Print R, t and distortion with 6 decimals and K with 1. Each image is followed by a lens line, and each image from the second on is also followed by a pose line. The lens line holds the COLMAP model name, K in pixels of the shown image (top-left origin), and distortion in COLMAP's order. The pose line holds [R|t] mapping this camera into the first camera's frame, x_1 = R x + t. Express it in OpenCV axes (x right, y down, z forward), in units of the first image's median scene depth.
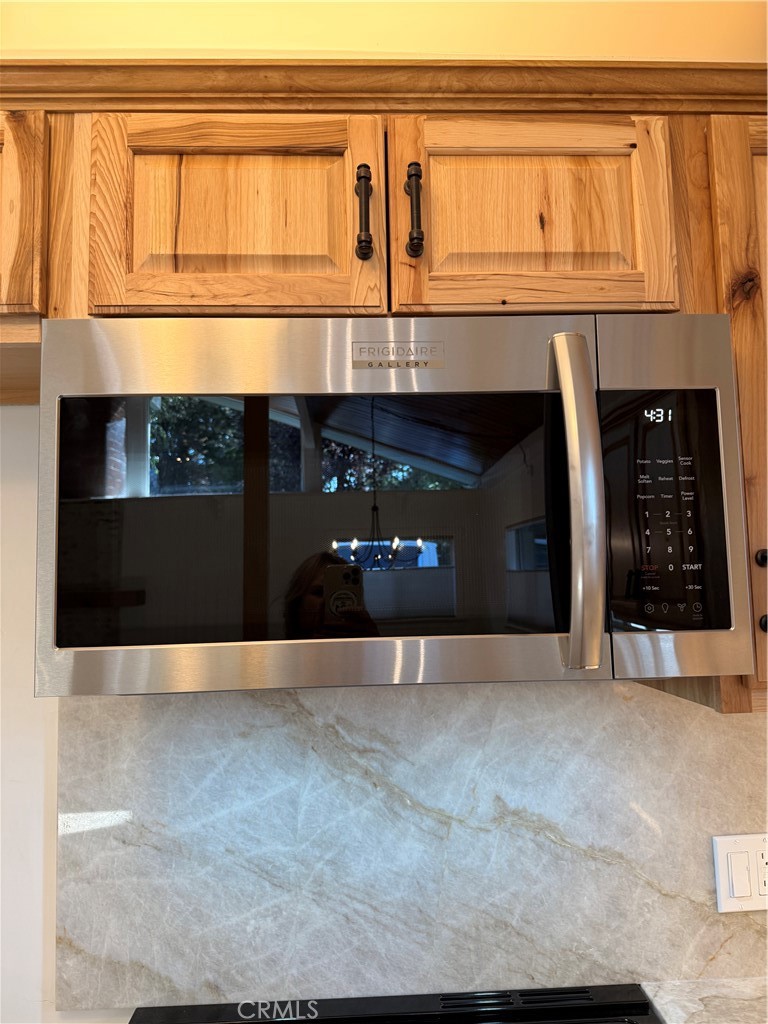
lens RADIAL K [[724.4, 0, 382.6], [0, 724.4, 513.4], [0, 0, 1]] dist [0.018681, -0.009589]
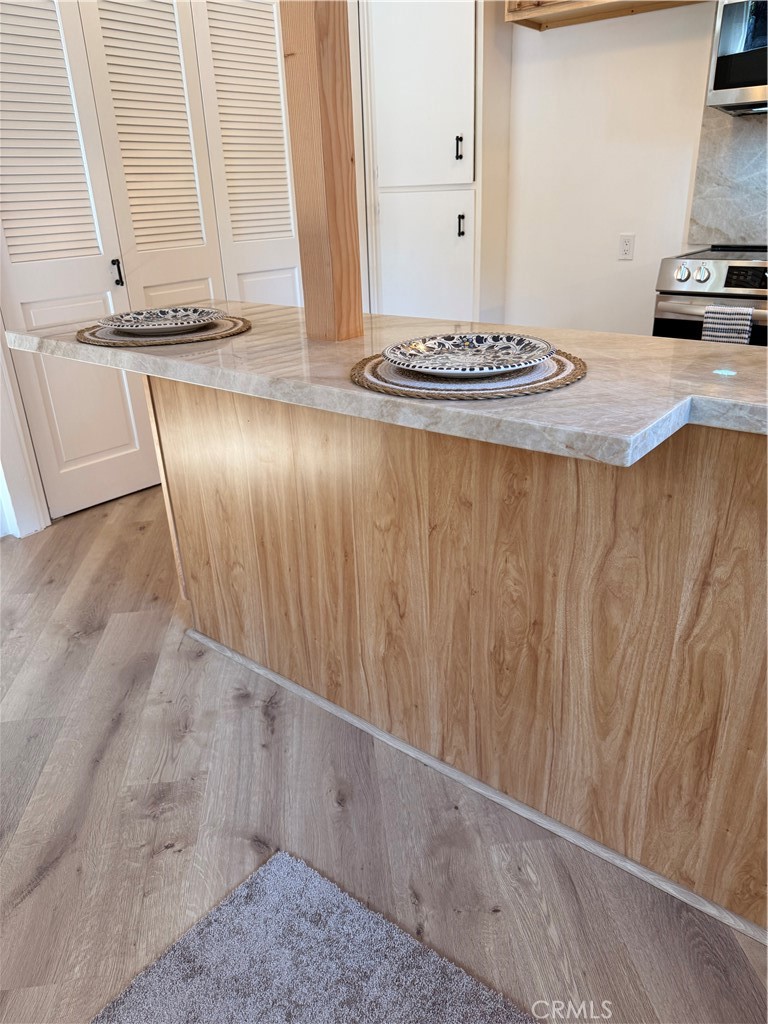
lens RADIAL K [[724.4, 0, 382.2], [0, 724.4, 512.9], [0, 0, 1]] dist [0.018681, -0.009589]
pose [[0.755495, 0.258196, -0.602131, 0.700694], [0.072667, 0.880373, 0.468682, 0.152153], [0.651111, -0.397842, 0.646355, -2.212350]]
